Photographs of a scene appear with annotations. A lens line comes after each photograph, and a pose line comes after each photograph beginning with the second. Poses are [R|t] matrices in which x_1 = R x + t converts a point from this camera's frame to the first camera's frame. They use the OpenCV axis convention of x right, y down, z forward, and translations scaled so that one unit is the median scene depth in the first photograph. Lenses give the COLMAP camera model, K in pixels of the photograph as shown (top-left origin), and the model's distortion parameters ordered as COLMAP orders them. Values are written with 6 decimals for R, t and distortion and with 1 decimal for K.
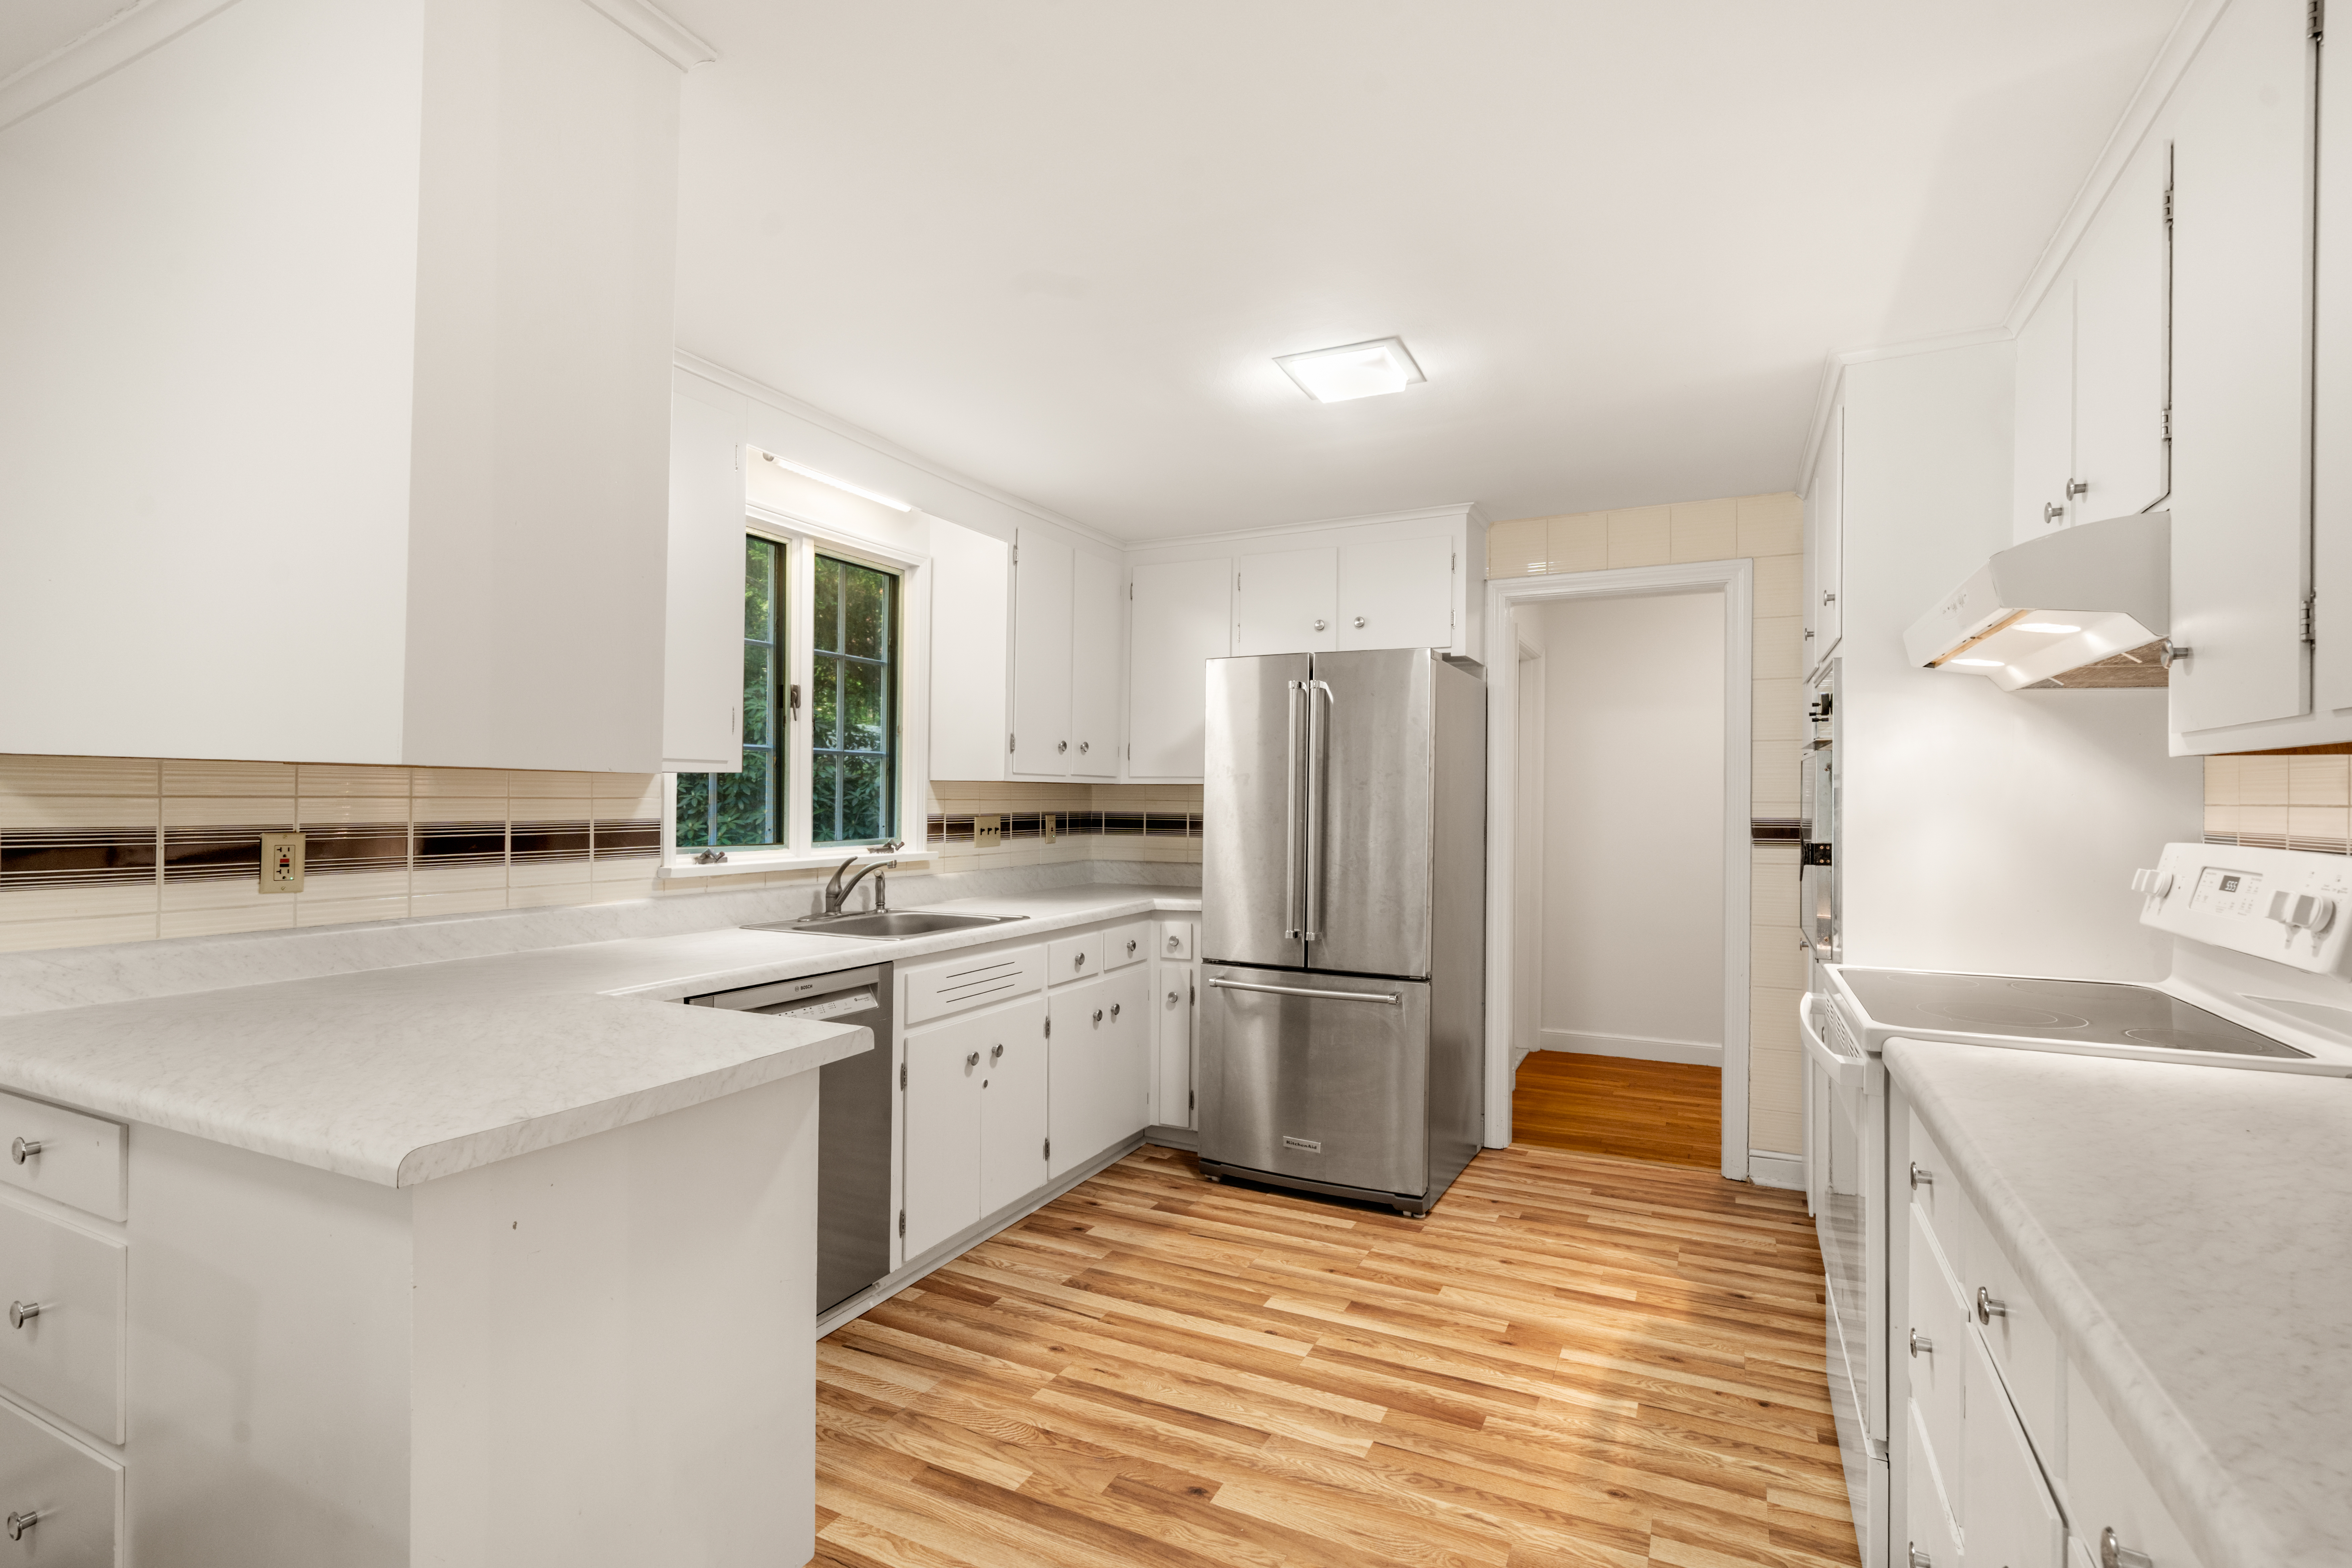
lens RADIAL K [[1099.9, 0, 1174.4], [0, 1099.9, 798.7], [0, 0, 1]] dist [-0.002005, 0.000121]
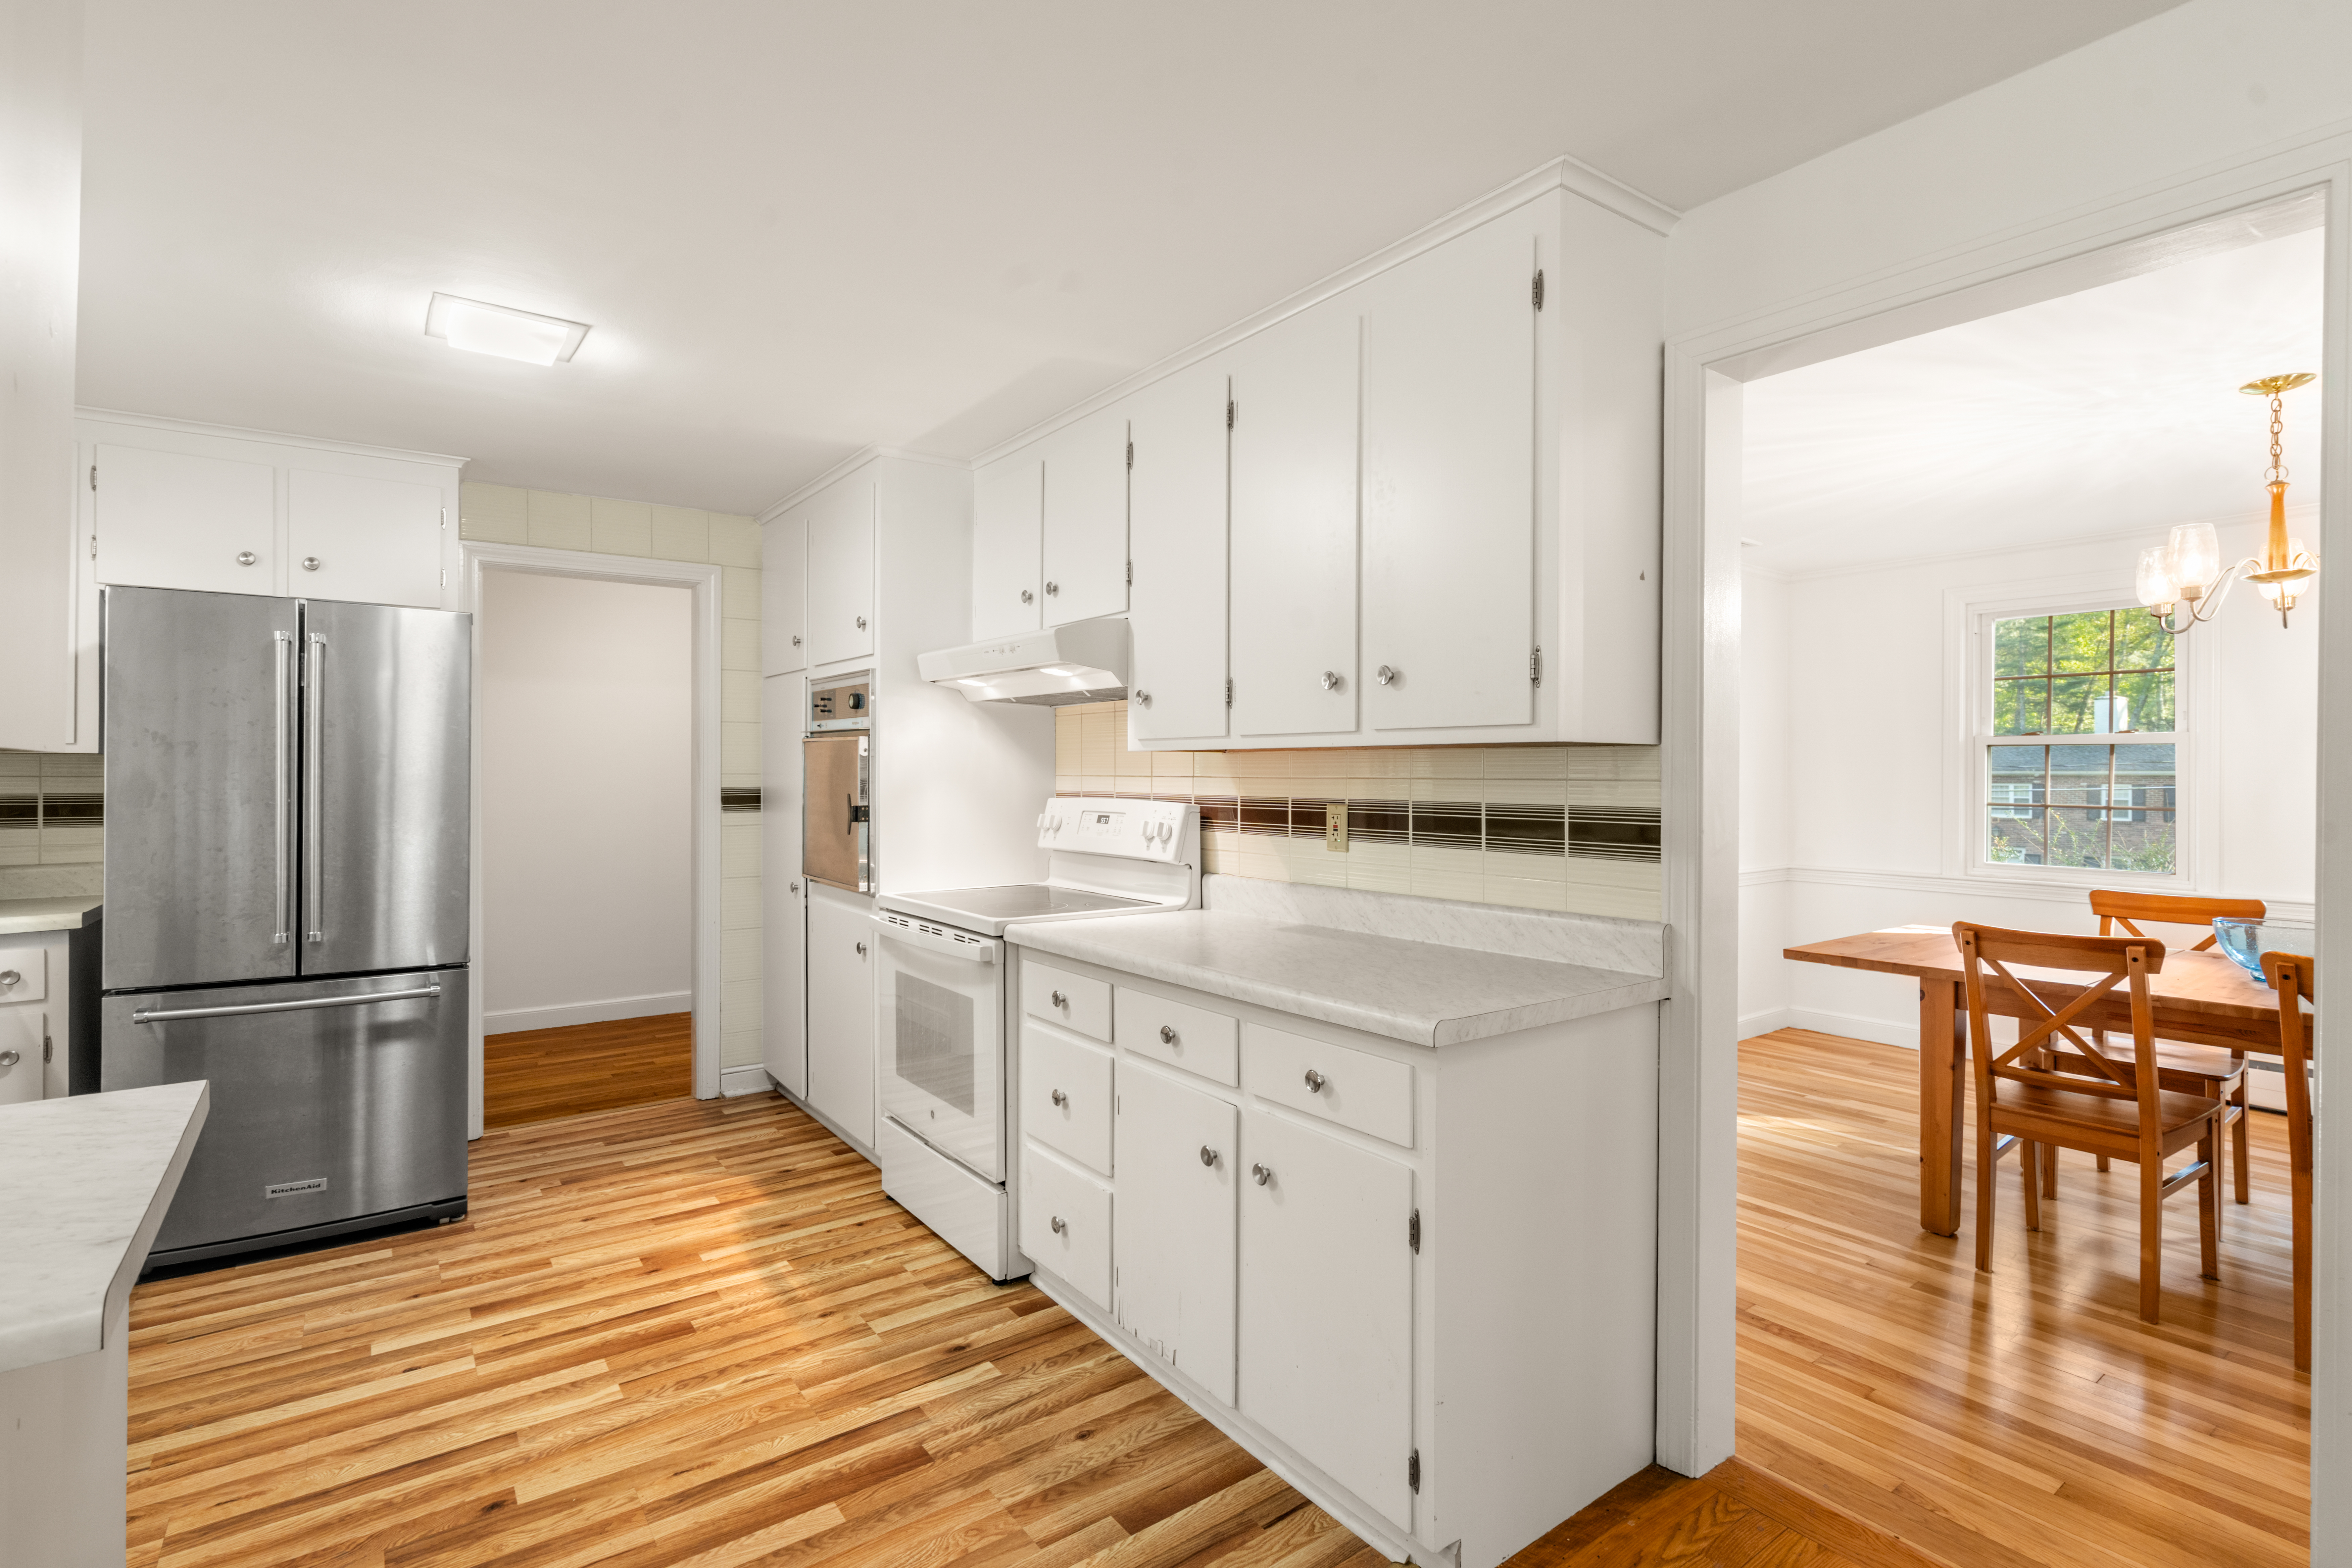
lens RADIAL K [[1111.1, 0, 1176.0], [0, 1111.1, 784.0], [0, 0, 1]] dist [-0.002245, -0.000167]
pose [[0.461747, -0.013495, 0.886909, -0.419703], [-0.000364, 0.999881, 0.015404, -0.007101], [-0.887012, -0.007436, 0.461687, 0.029992]]
